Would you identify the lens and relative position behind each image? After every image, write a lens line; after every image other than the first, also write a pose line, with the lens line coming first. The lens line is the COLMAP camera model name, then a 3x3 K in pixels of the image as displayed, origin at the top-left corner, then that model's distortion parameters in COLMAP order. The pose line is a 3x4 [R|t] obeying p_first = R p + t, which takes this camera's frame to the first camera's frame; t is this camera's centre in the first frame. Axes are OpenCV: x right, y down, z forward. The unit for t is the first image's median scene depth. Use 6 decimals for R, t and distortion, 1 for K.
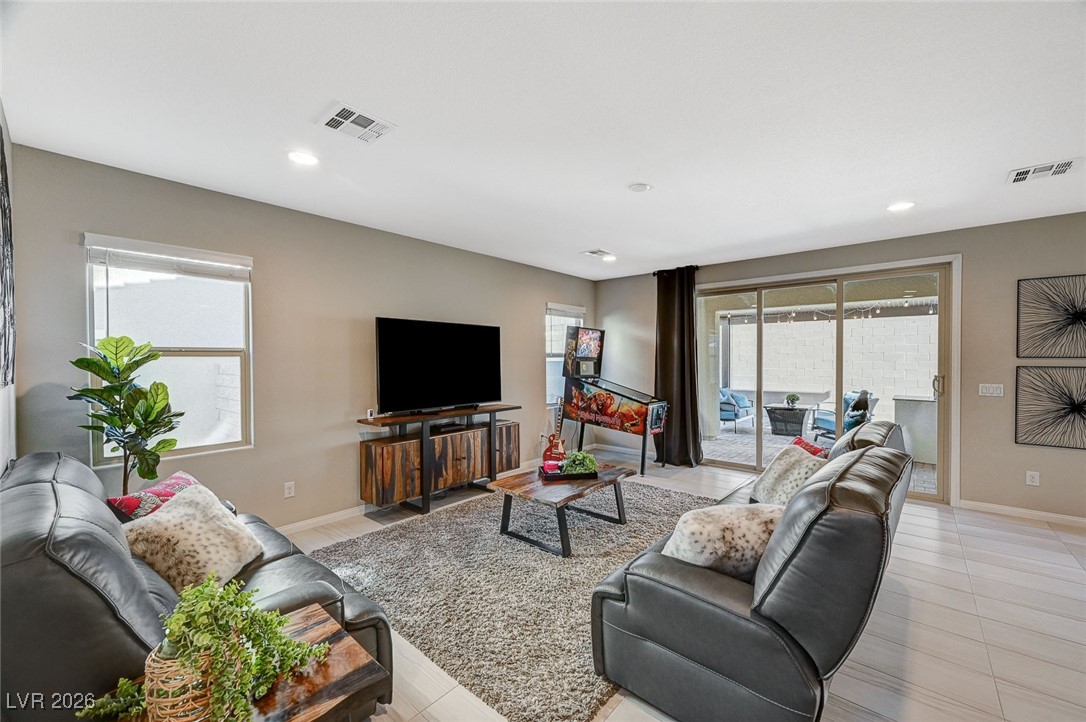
lens RADIAL K [[425.1, 0, 544.0], [0, 425.1, 363.8], [0, 0, 1]] dist [-0.003819, -0.000240]
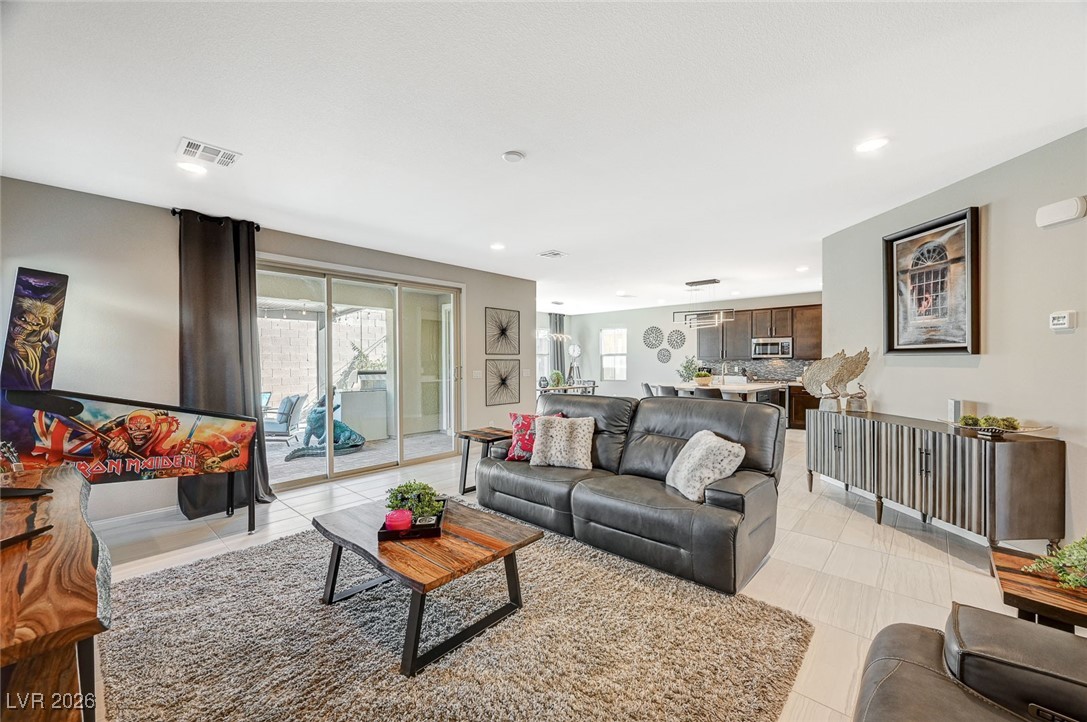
lens RADIAL K [[425.5, 0, 544.8], [0, 425.5, 361.5], [0, 0, 1]] dist [-0.003819, -0.000240]
pose [[0.015414, -0.001889, 0.999879, -0.367773], [0.012995, 0.999914, 0.001689, 0.009808], [-0.999797, 0.012968, 0.015437, 0.499351]]
